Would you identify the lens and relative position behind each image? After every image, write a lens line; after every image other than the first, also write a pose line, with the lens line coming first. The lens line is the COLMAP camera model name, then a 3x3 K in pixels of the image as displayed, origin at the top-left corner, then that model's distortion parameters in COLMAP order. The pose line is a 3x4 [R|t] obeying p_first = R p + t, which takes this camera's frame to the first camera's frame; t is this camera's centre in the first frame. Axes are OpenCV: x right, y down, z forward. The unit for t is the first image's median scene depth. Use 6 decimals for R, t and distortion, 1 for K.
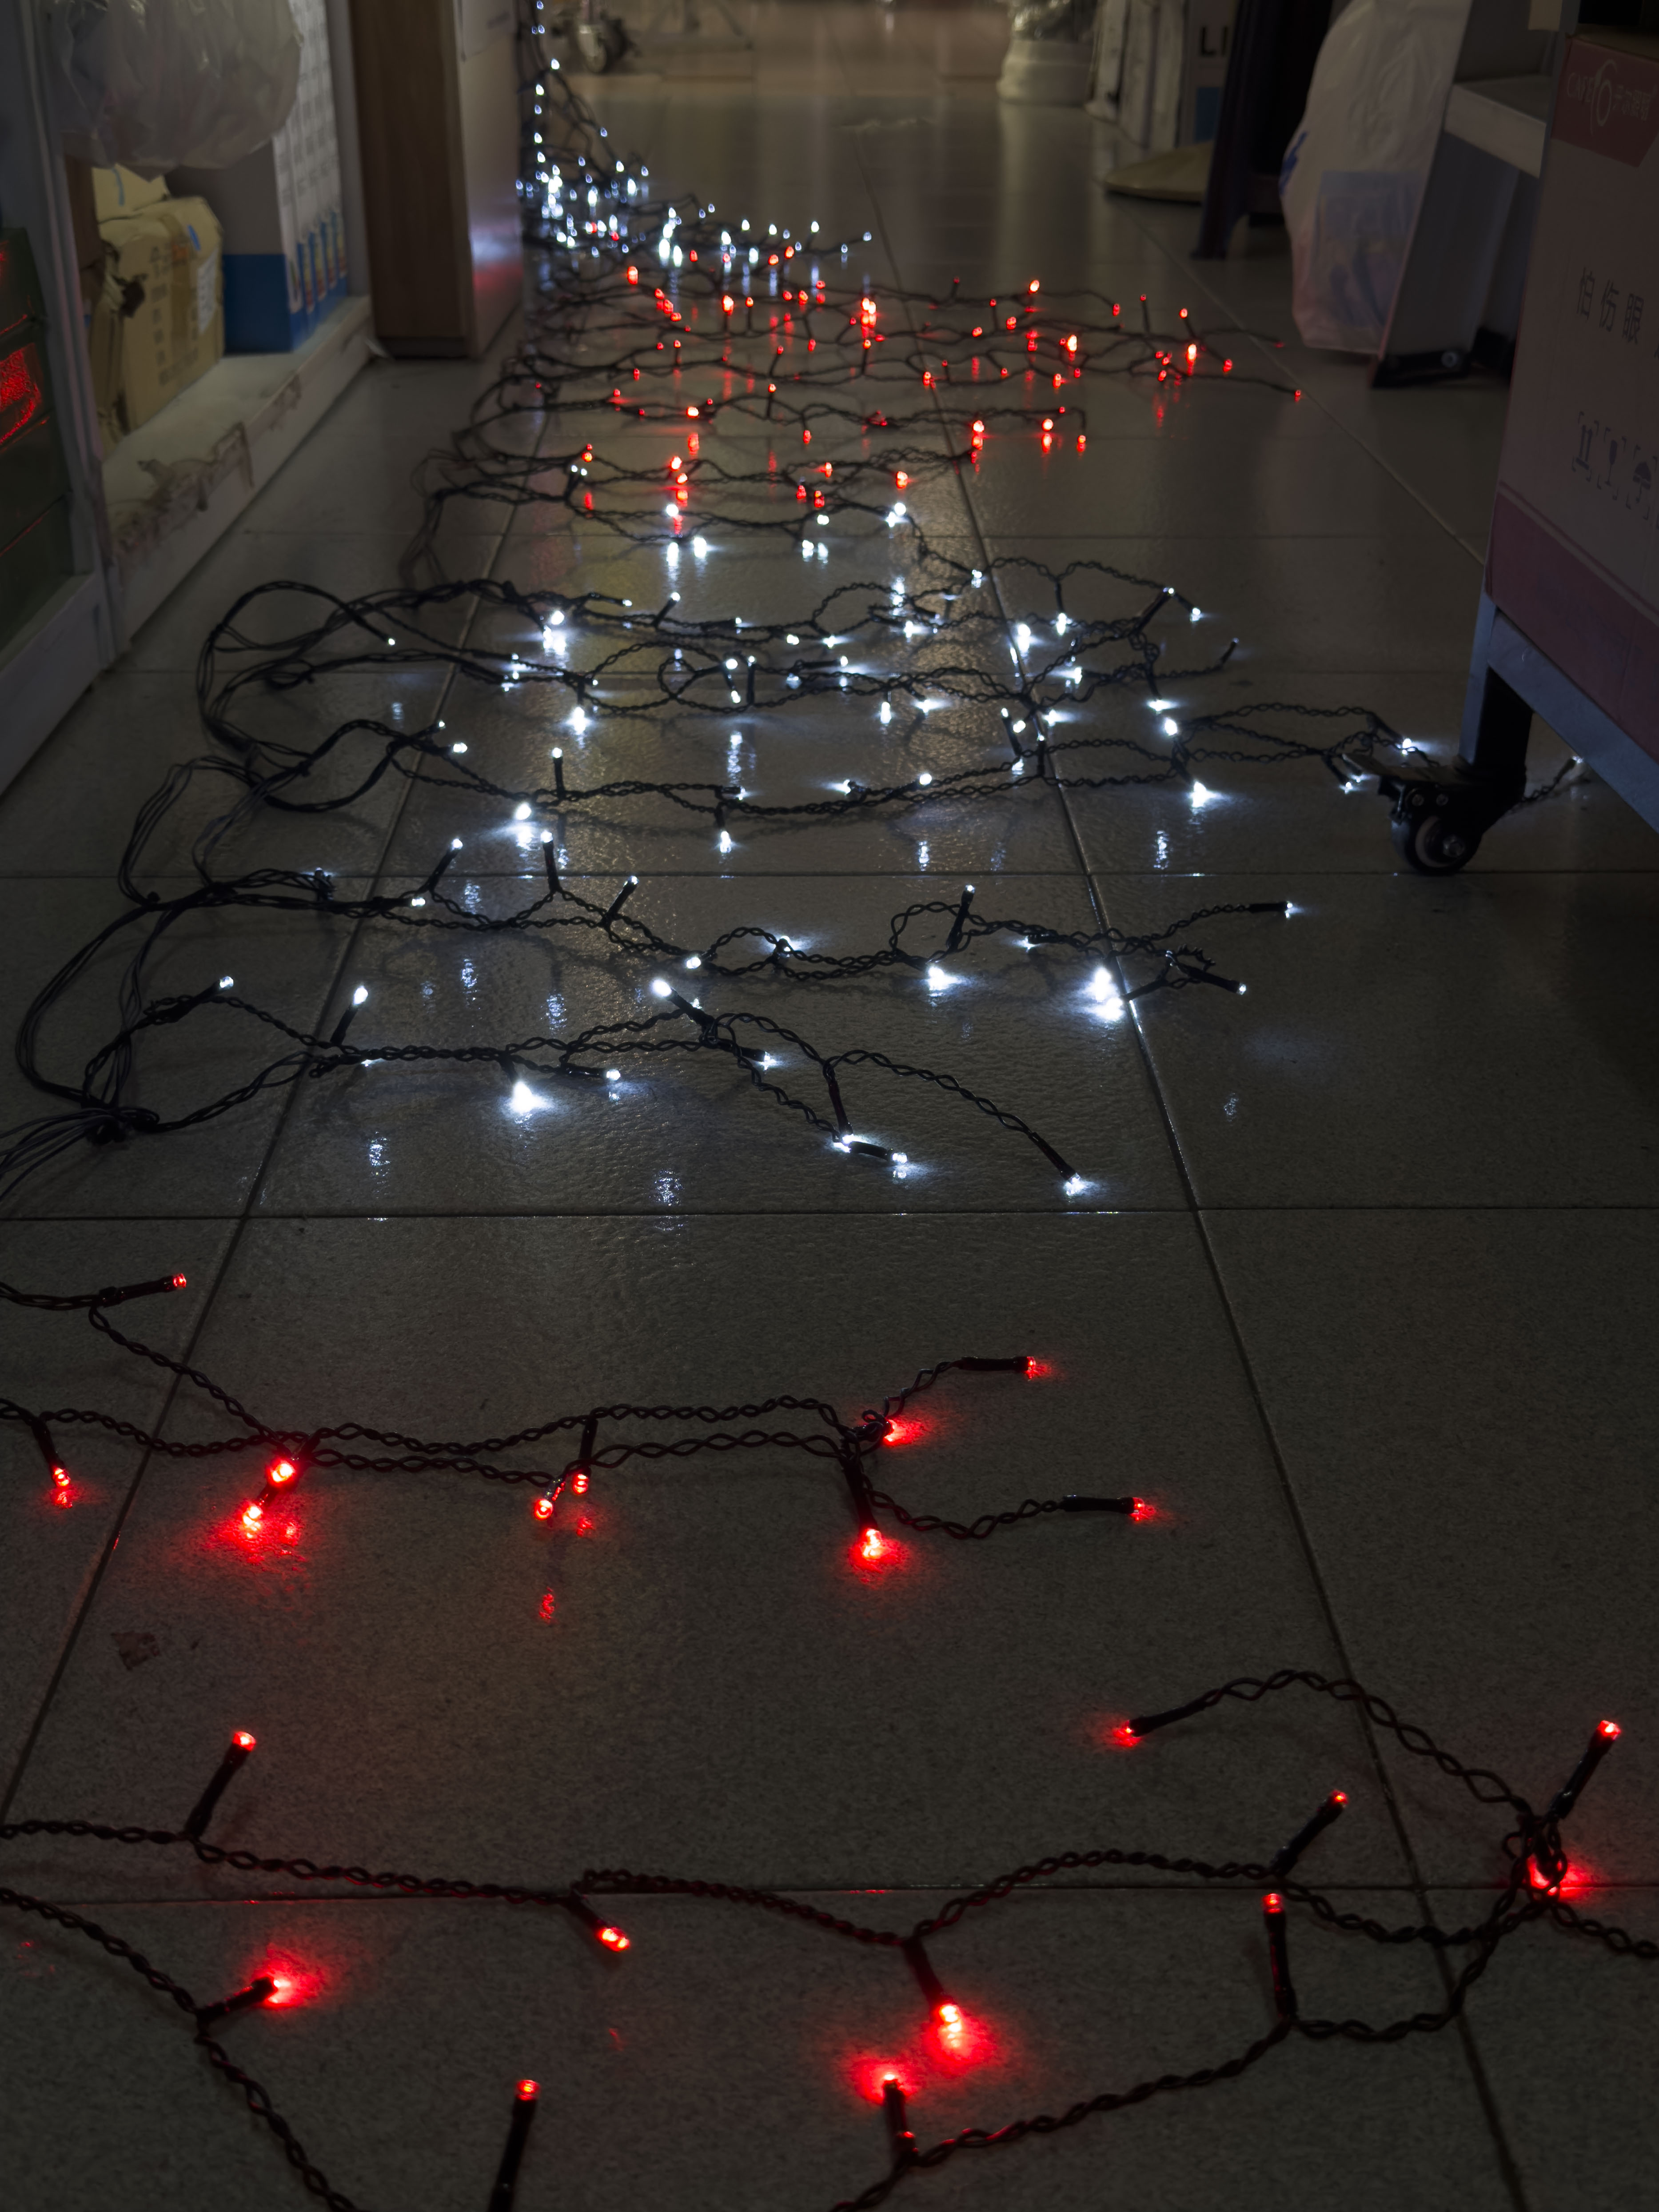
lens RADIAL K [[2467.6, 0, 825.5], [0, 2467.6, 1106.0], [0, 0, 1]] dist [0.057076, 0.000000]
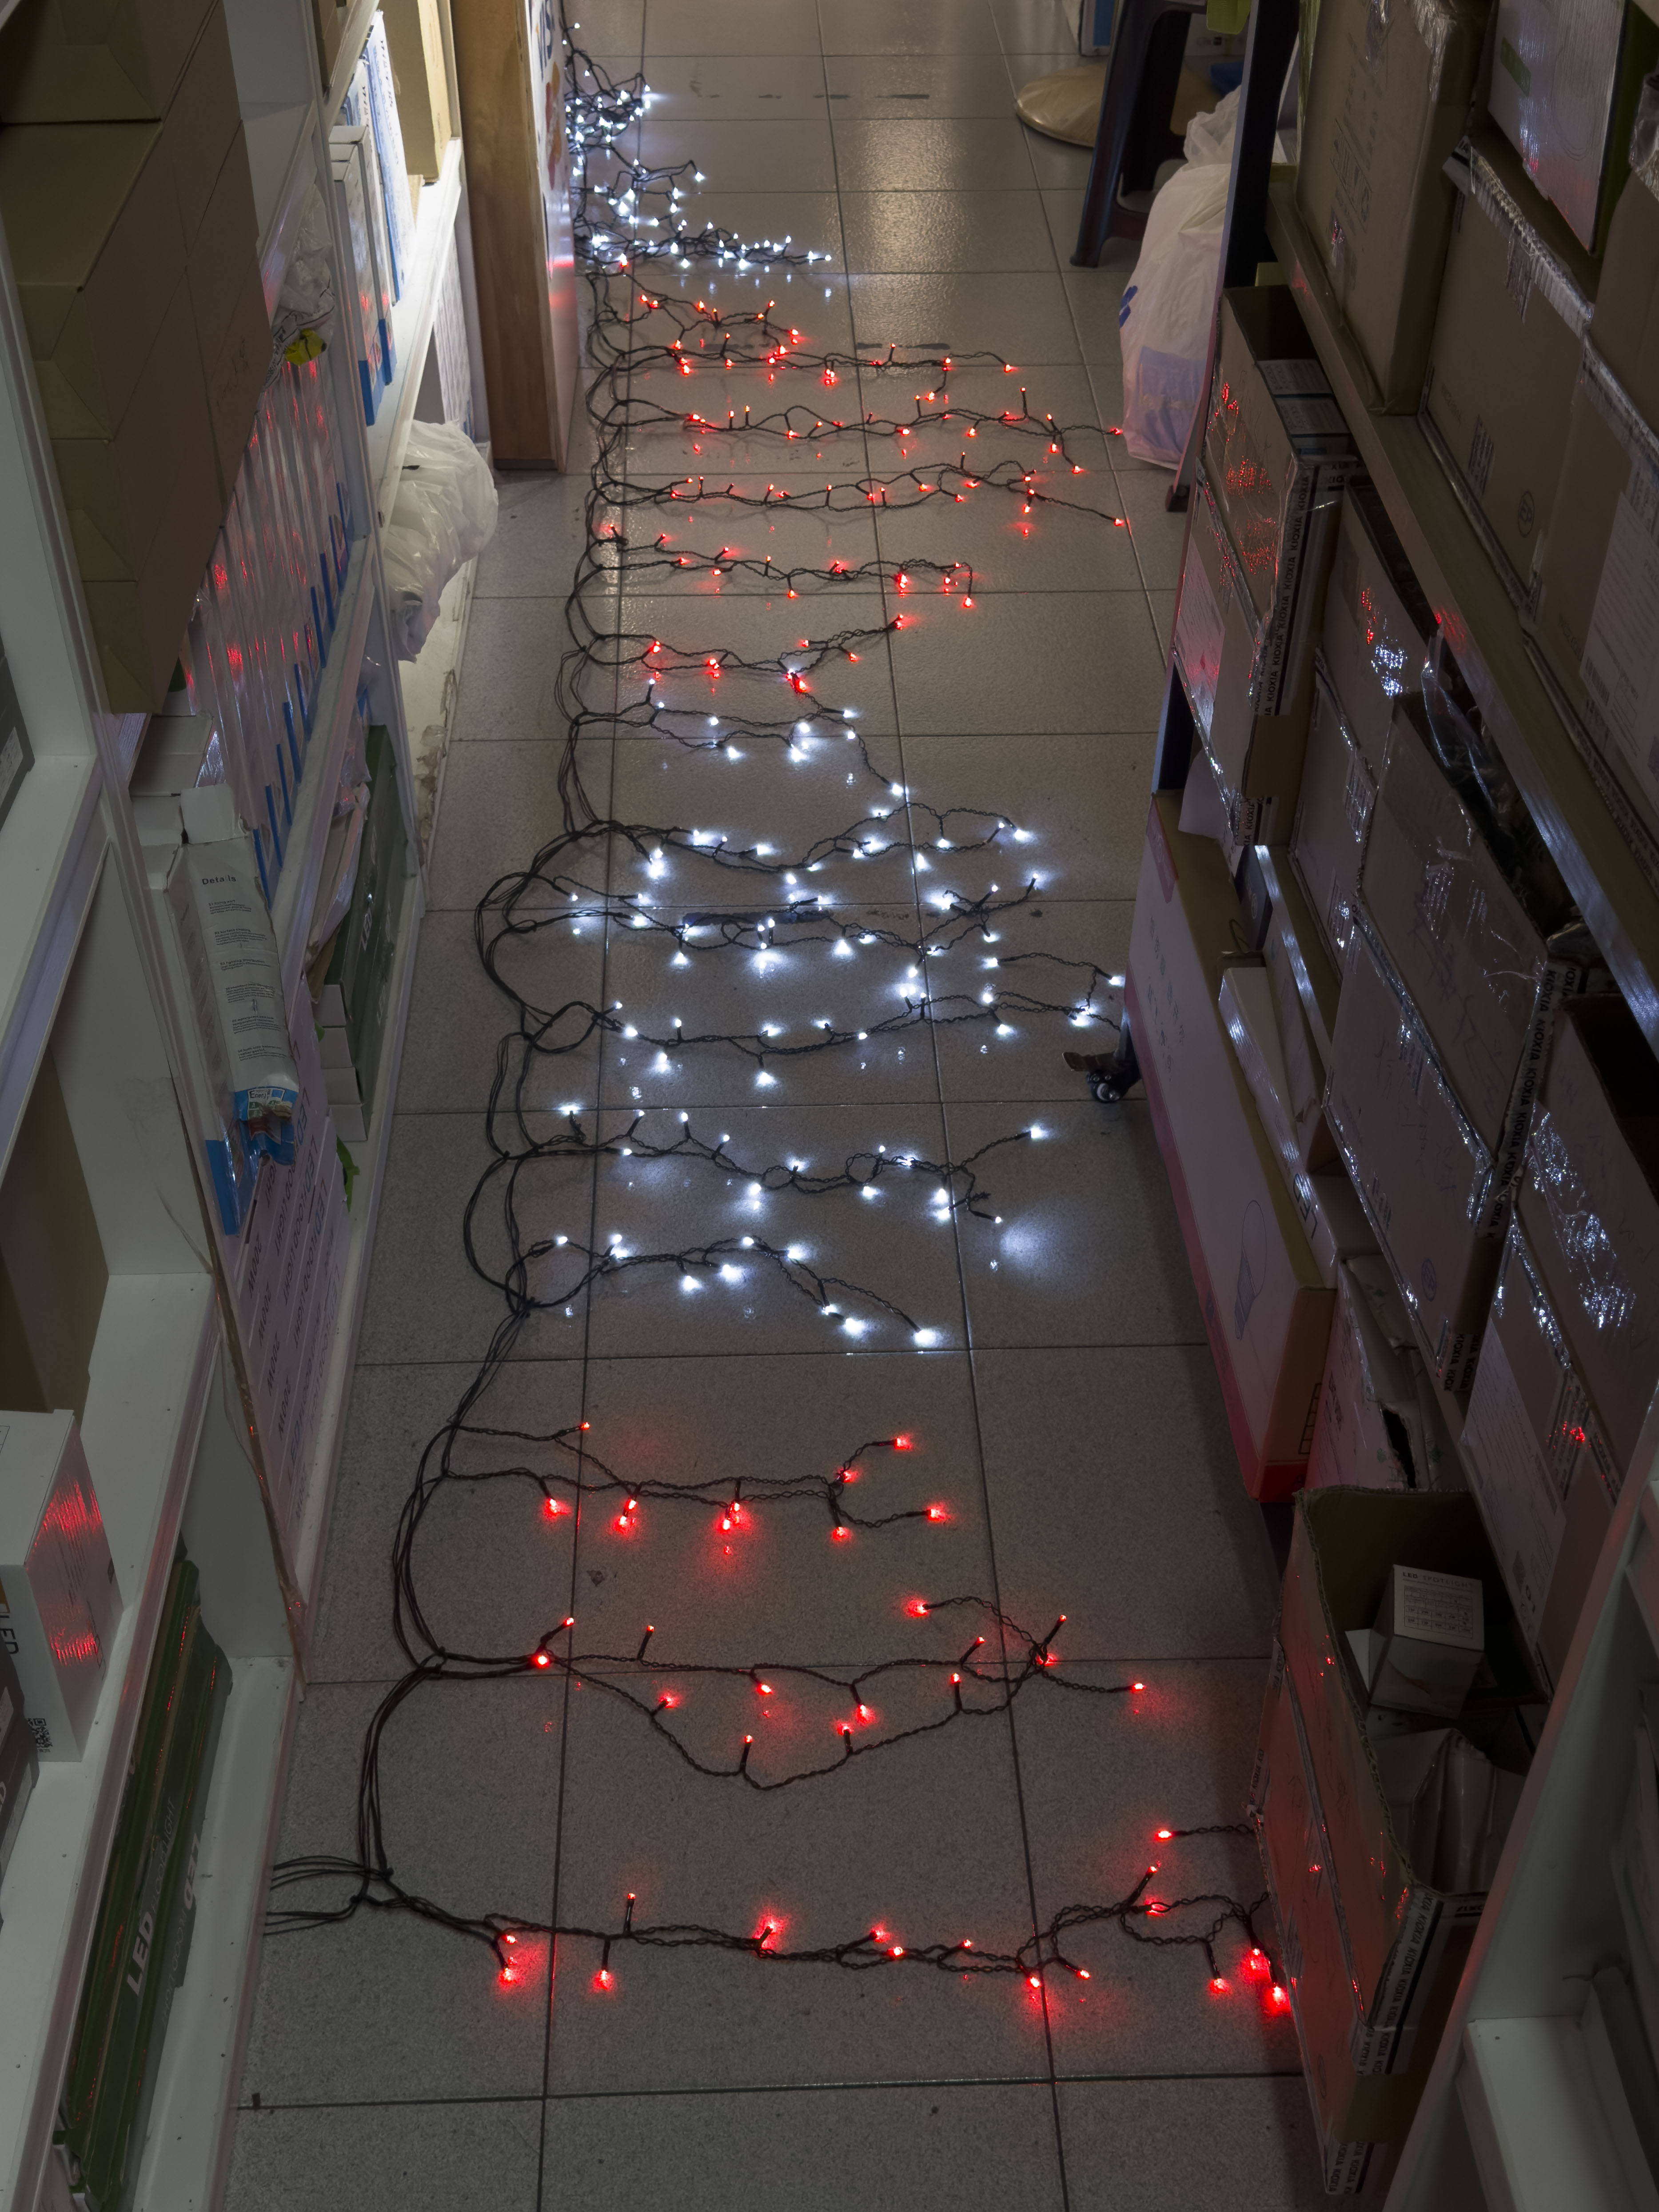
lens RADIAL K [[2467.6, 0, 831.4], [0, 2467.6, 1103.6], [0, 0, 1]] dist [0.057076, 0.000000]
pose [[0.999804, -0.009034, 0.017605, -0.044099], [0.004040, 0.964161, 0.265288, -1.268259], [-0.019371, -0.265165, 0.964008, -1.957905]]
